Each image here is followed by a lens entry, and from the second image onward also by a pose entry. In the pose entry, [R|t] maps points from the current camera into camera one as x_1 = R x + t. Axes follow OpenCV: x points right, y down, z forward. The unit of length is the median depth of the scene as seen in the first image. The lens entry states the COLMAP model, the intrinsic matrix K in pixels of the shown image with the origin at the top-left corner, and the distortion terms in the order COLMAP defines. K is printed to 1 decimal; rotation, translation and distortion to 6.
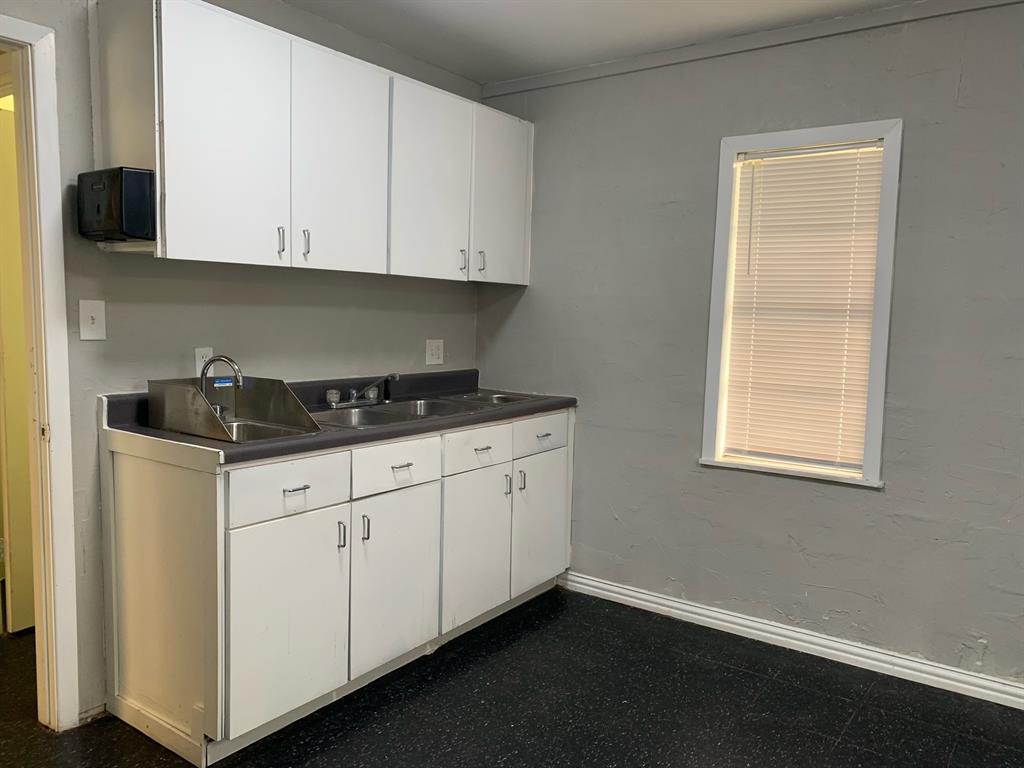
lens RADIAL K [[778.5, 0, 514.2], [0, 778.5, 388.1], [0, 0, 1]] dist [0.021710, -0.017512]
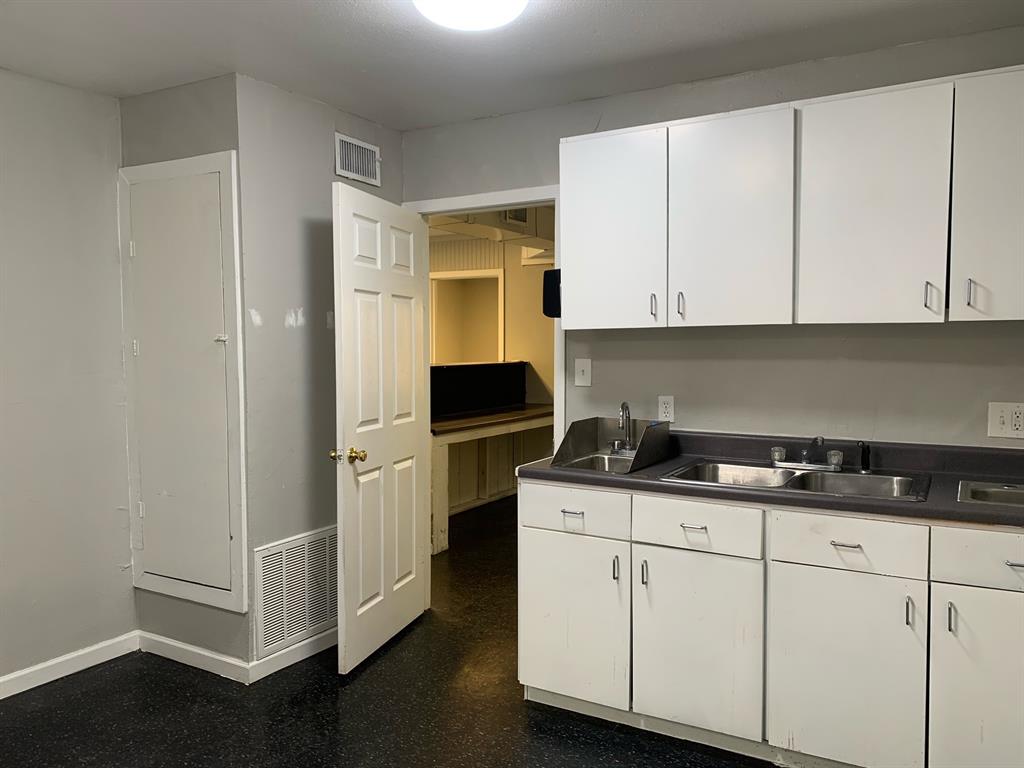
lens RADIAL K [[778.5, 0, 514.9], [0, 778.5, 380.9], [0, 0, 1]] dist [0.021710, -0.017512]
pose [[0.068817, 0.024566, -0.997327, 0.788761], [-0.085027, 0.996204, 0.018671, -0.077842], [0.993999, 0.083515, 0.070645, 0.687920]]
